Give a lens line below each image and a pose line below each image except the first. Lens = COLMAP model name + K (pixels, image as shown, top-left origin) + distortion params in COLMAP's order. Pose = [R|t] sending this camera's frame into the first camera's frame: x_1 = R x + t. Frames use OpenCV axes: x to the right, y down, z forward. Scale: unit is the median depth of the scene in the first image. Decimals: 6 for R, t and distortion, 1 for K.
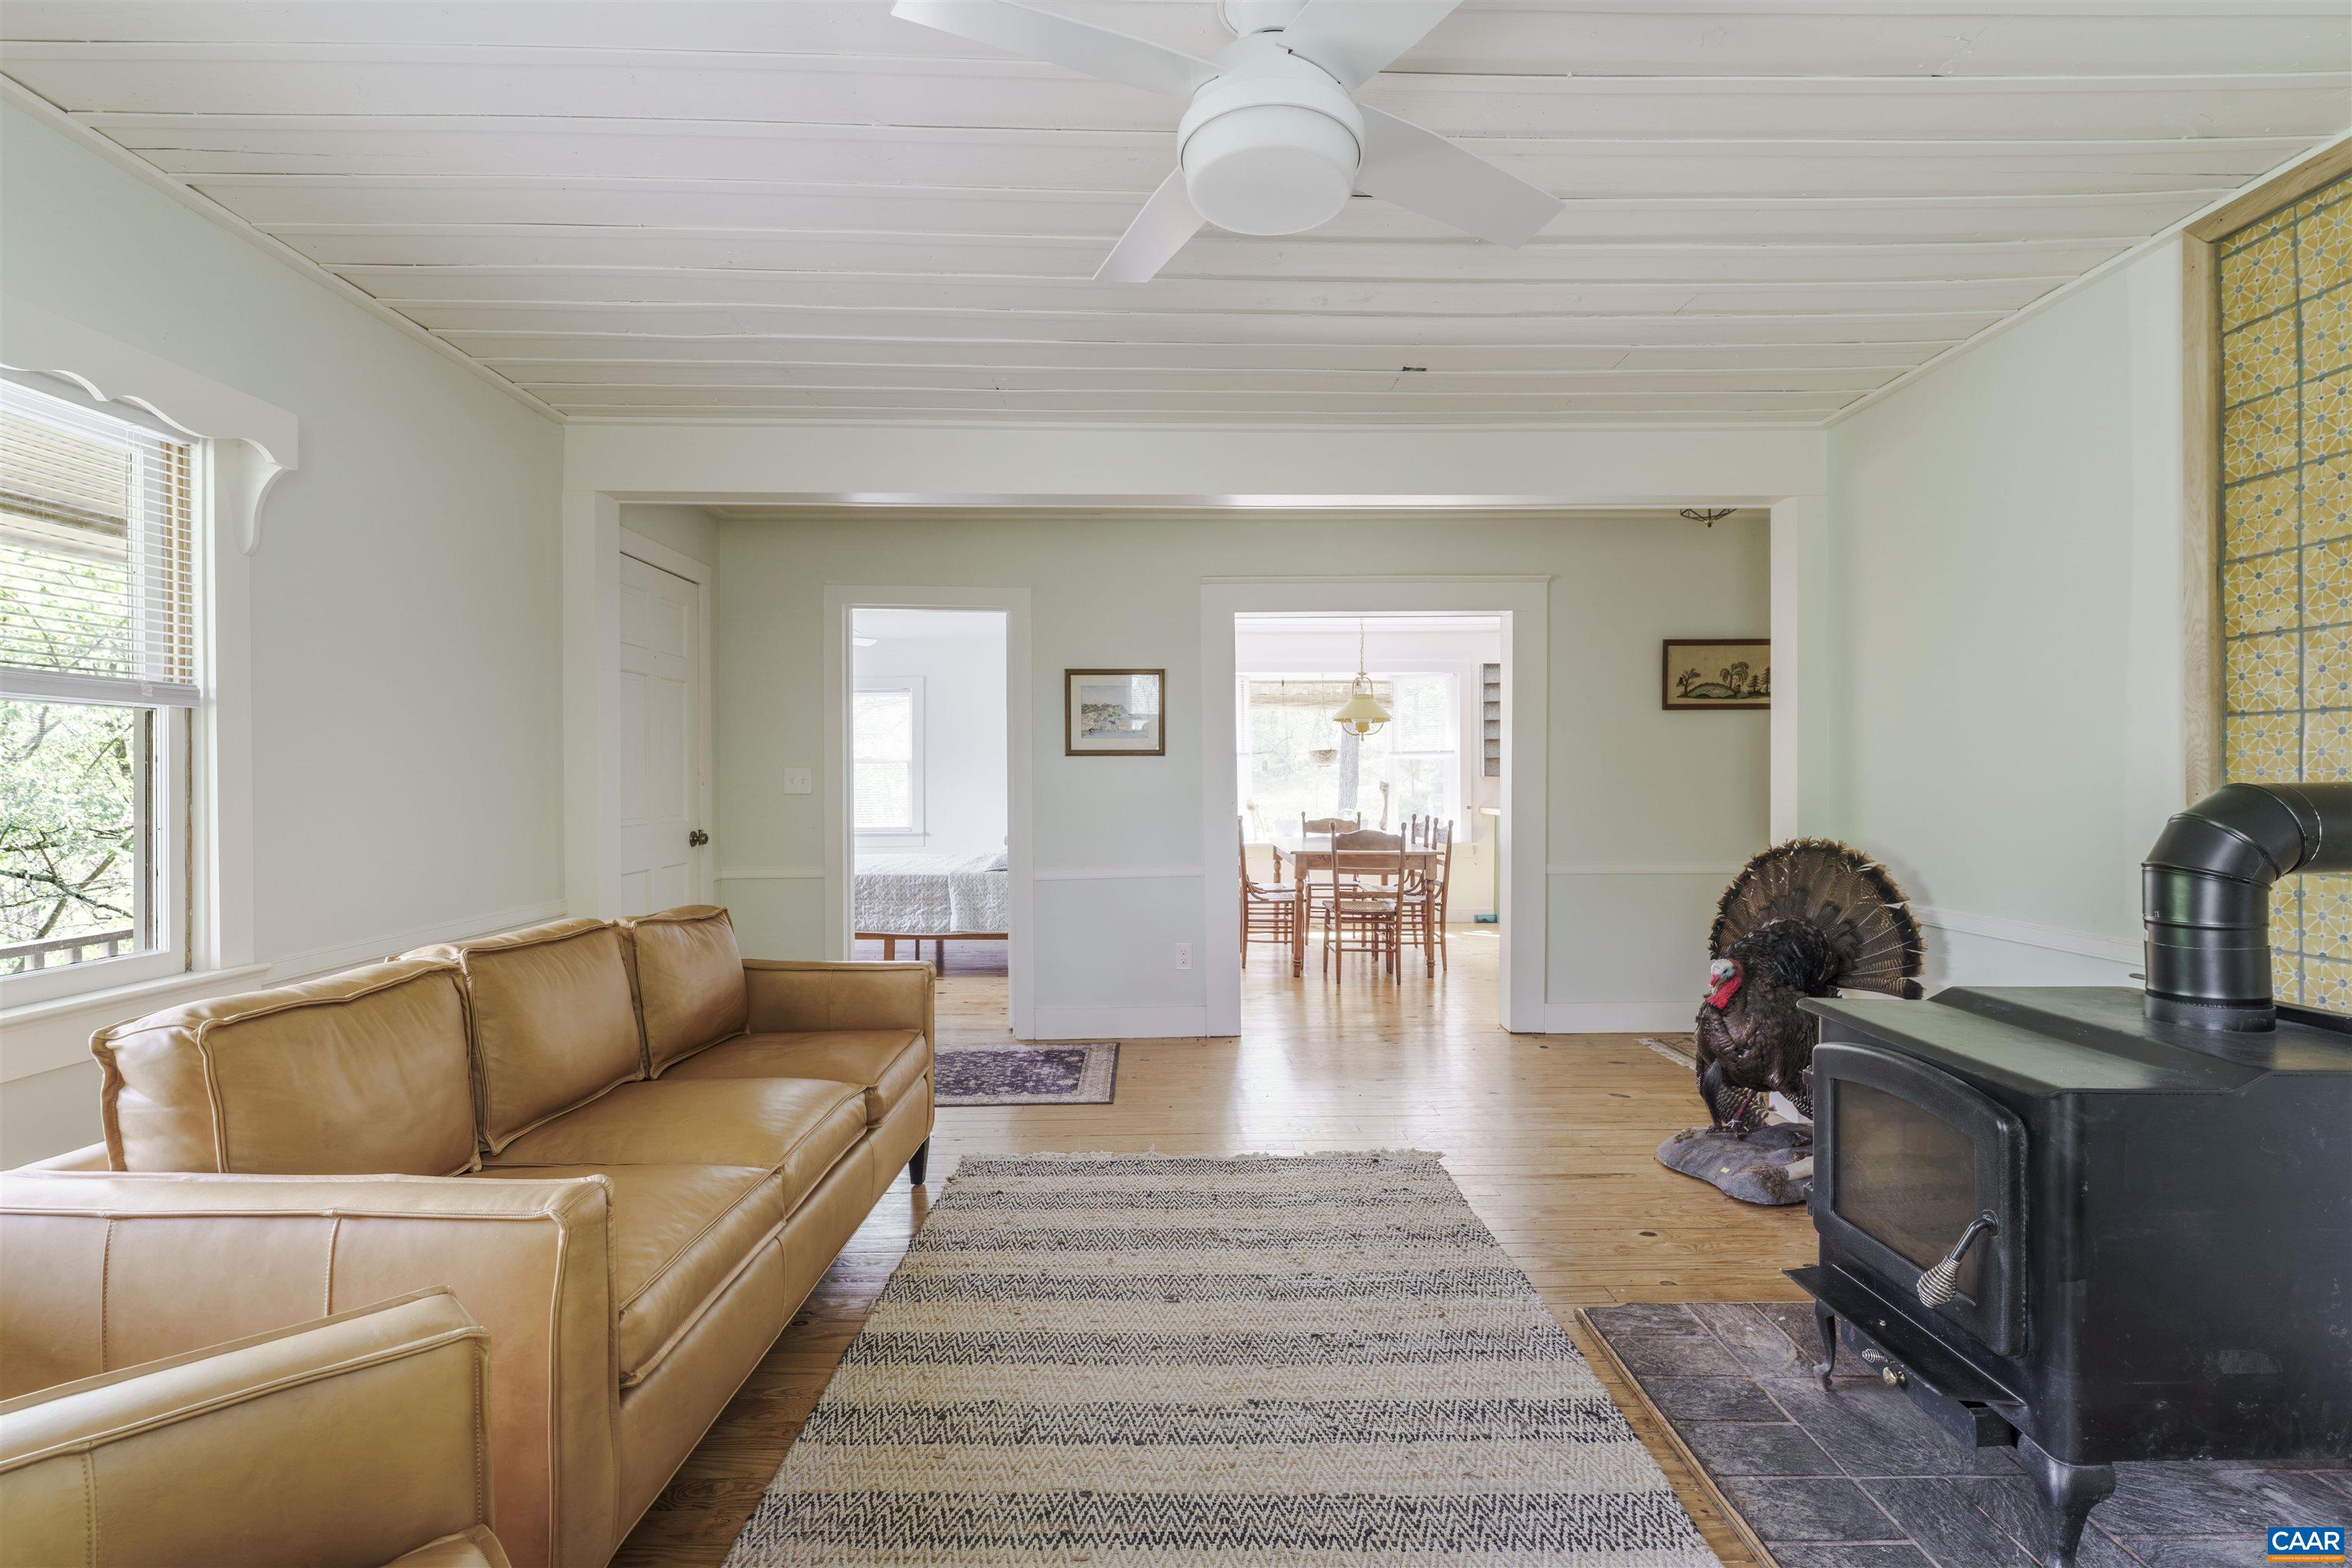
lens RADIAL K [[1091.6, 0, 1176.0], [0, 1091.6, 784.0], [0, 0, 1]] dist [-0.001016, -0.000001]
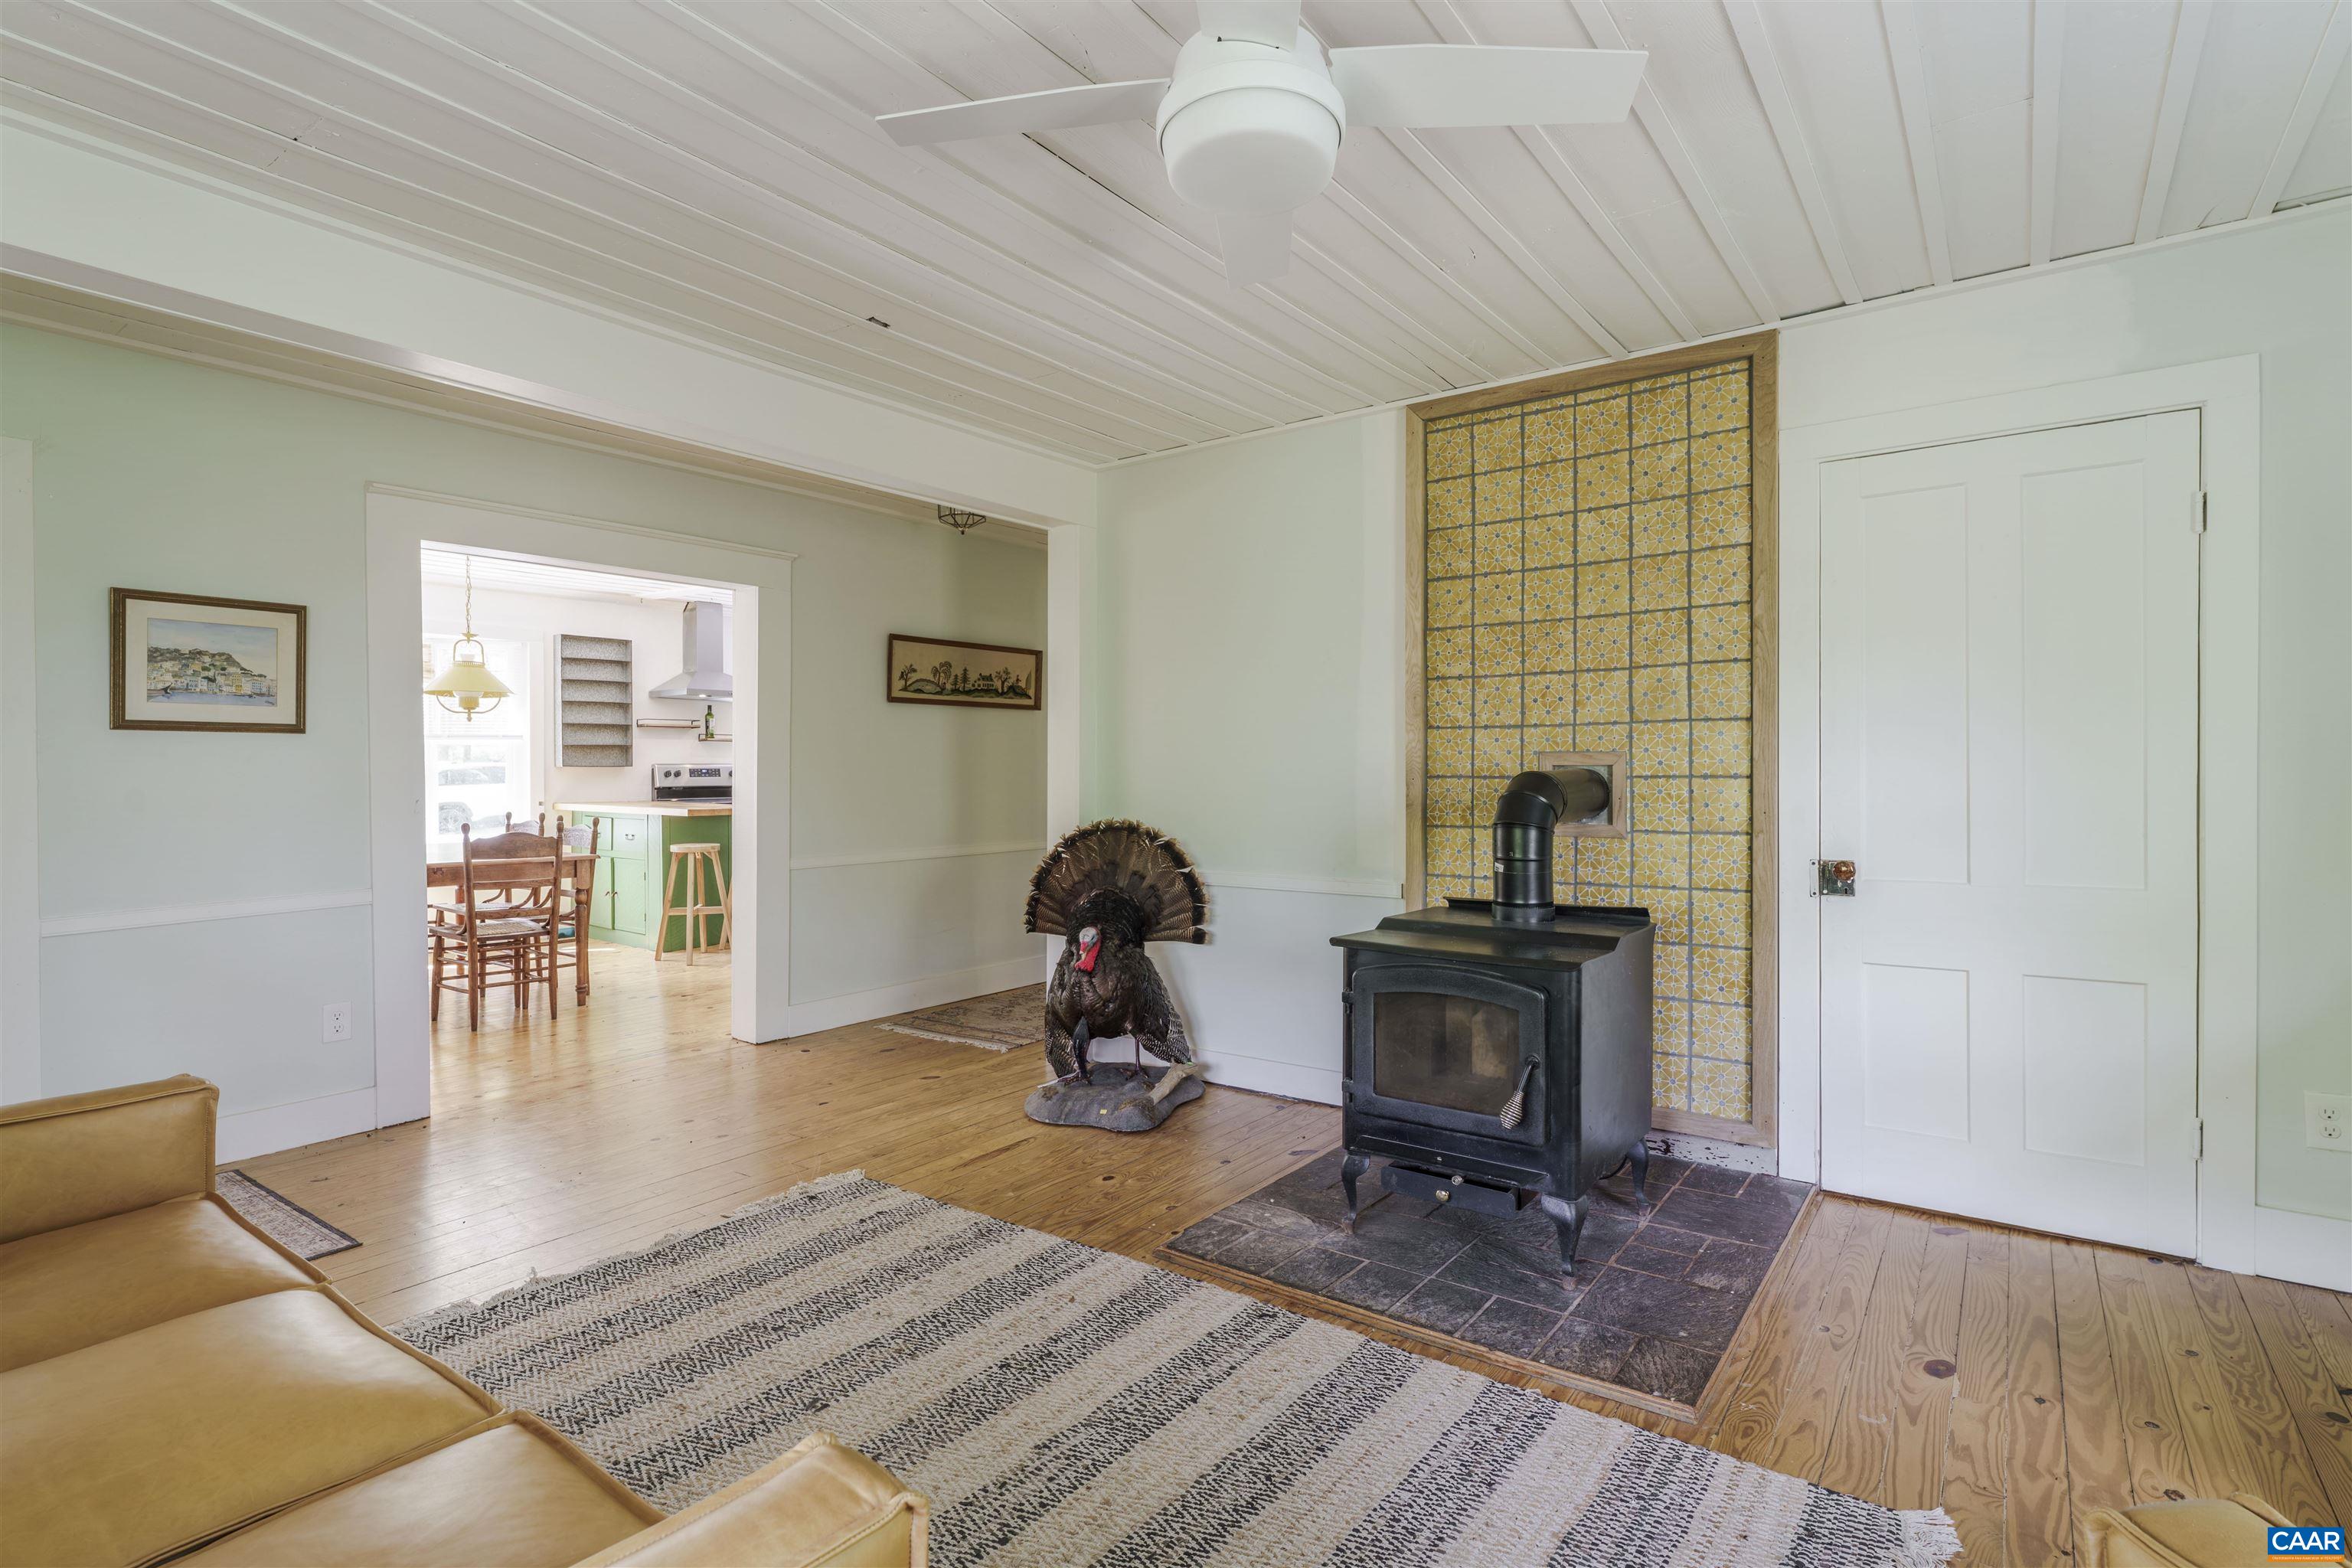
lens RADIAL K [[1146.3, 0, 1176.0], [0, 1146.3, 784.0], [0, 0, 1]] dist [-0.001882, -0.000965]
pose [[0.608158, -0.006938, 0.793786, -0.398009], [0.002101, 0.999972, 0.007130, 0.003107], [-0.793813, -0.002668, 0.608156, 0.211580]]
